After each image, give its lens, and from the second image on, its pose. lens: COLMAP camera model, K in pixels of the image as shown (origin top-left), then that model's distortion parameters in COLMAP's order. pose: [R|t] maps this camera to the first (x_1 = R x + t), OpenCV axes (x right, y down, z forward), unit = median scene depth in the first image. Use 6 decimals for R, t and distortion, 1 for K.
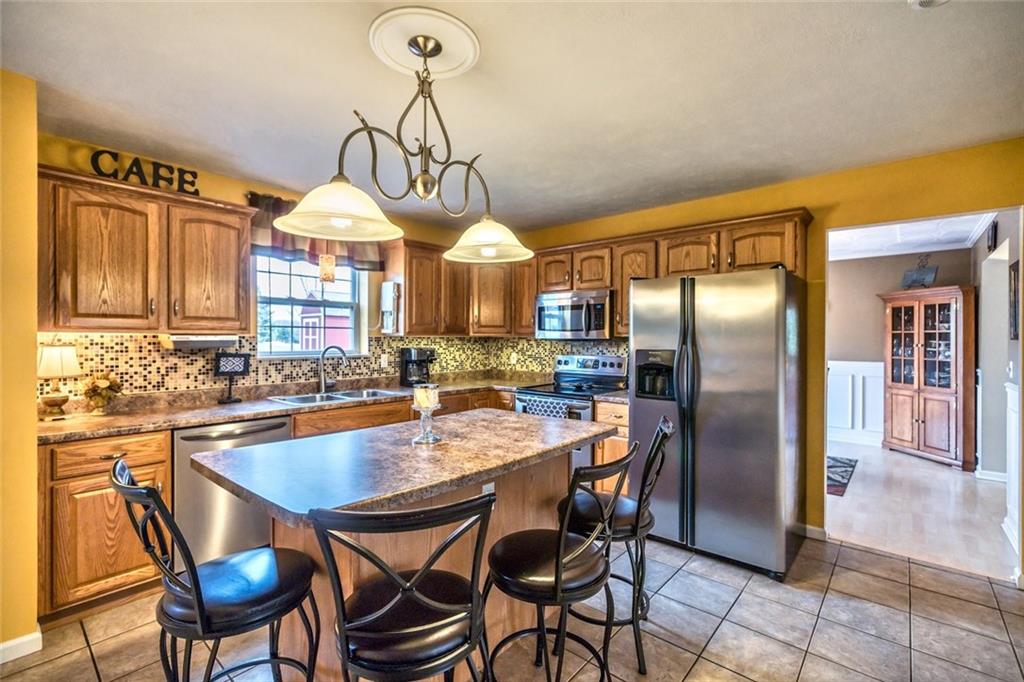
lens RADIAL K [[455.4, 0, 512.0], [0, 455.4, 341.0], [0, 0, 1]] dist [-0.001539, -0.000065]
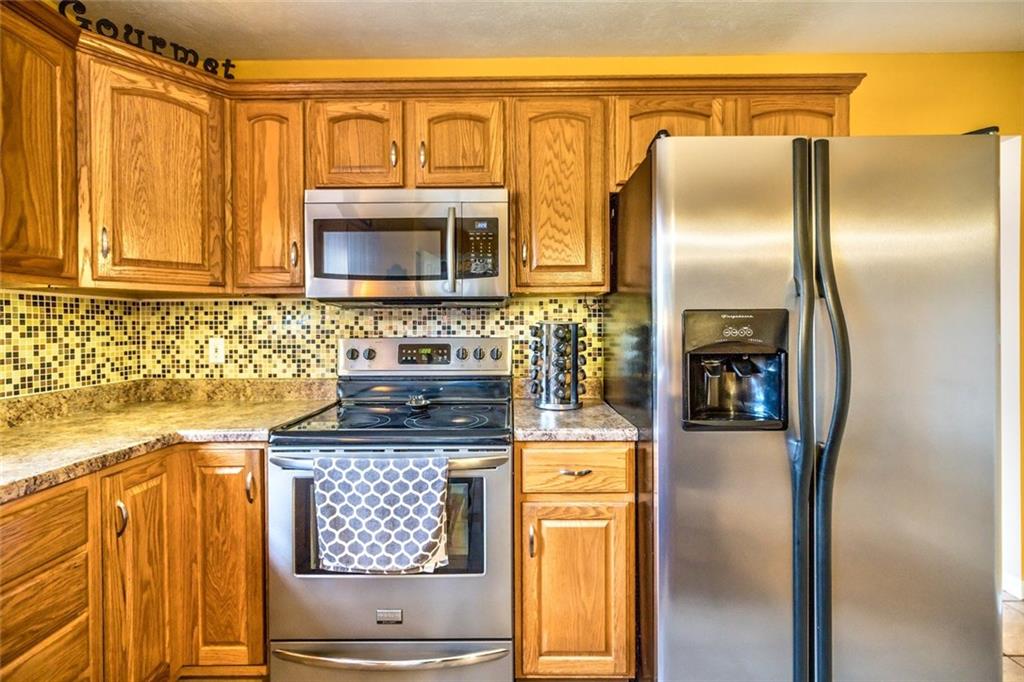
lens RADIAL K [[457.9, 0, 511.8], [0, 457.9, 329.0], [0, 0, 1]] dist [-0.001167, -0.000207]
pose [[0.761048, -0.012146, 0.648582, -0.088541], [0.013450, 0.999905, 0.002944, 0.028201], [-0.648556, 0.006483, 0.761139, 0.690931]]
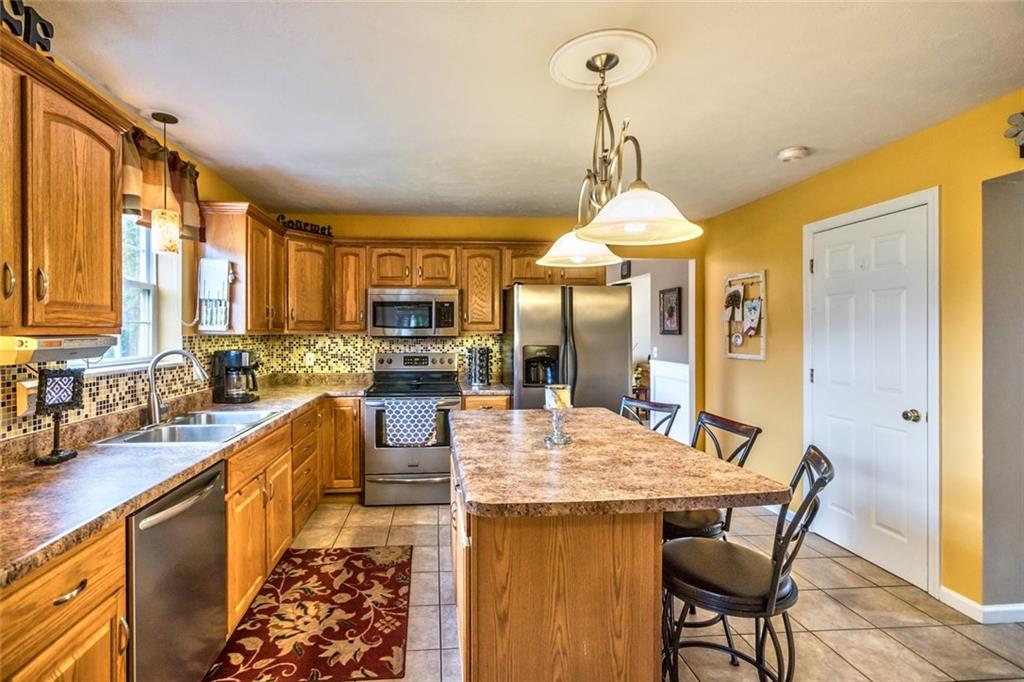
lens RADIAL K [[479.8, 0, 474.0], [0, 479.8, 335.1], [0, 0, 1]] dist [0.000088, 0.000134]
pose [[0.702745, -0.007998, 0.711397, -0.583518], [0.008325, 0.999961, 0.003019, -0.010064], [-0.711393, 0.003801, 0.702784, 0.211079]]
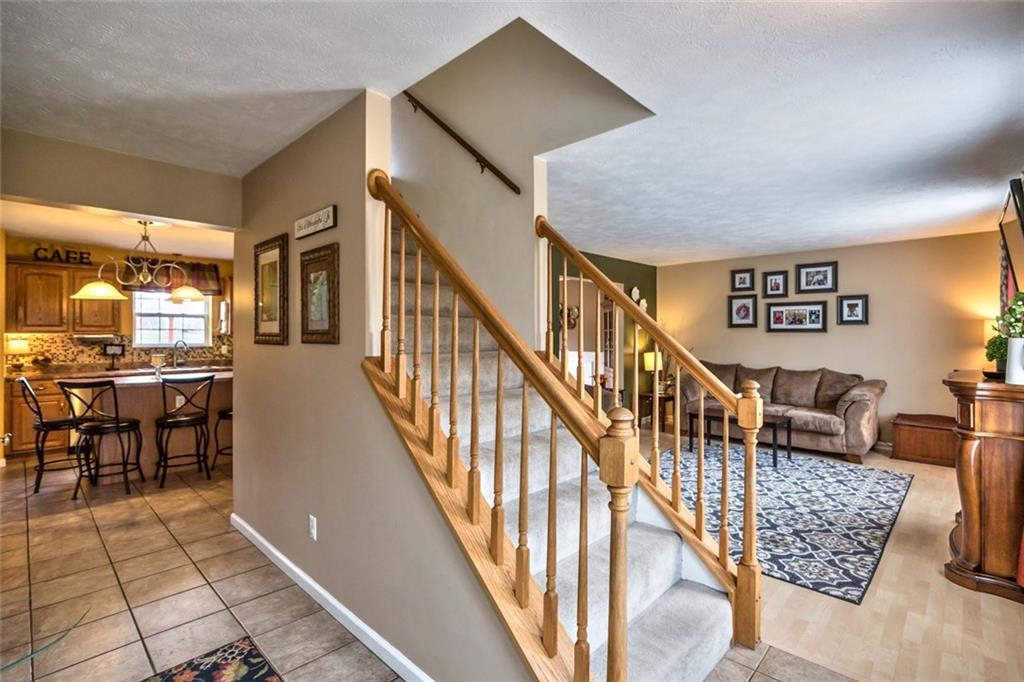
lens RADIAL K [[475.1, 0, 513.4], [0, 475.1, 335.4], [0, 0, 1]] dist [0.001803, 0.000340]
pose [[0.998619, -0.005231, -0.052281, 0.990224], [0.004773, 0.999949, -0.008874, 0.014141], [0.052325, 0.008612, 0.998593, -0.767086]]
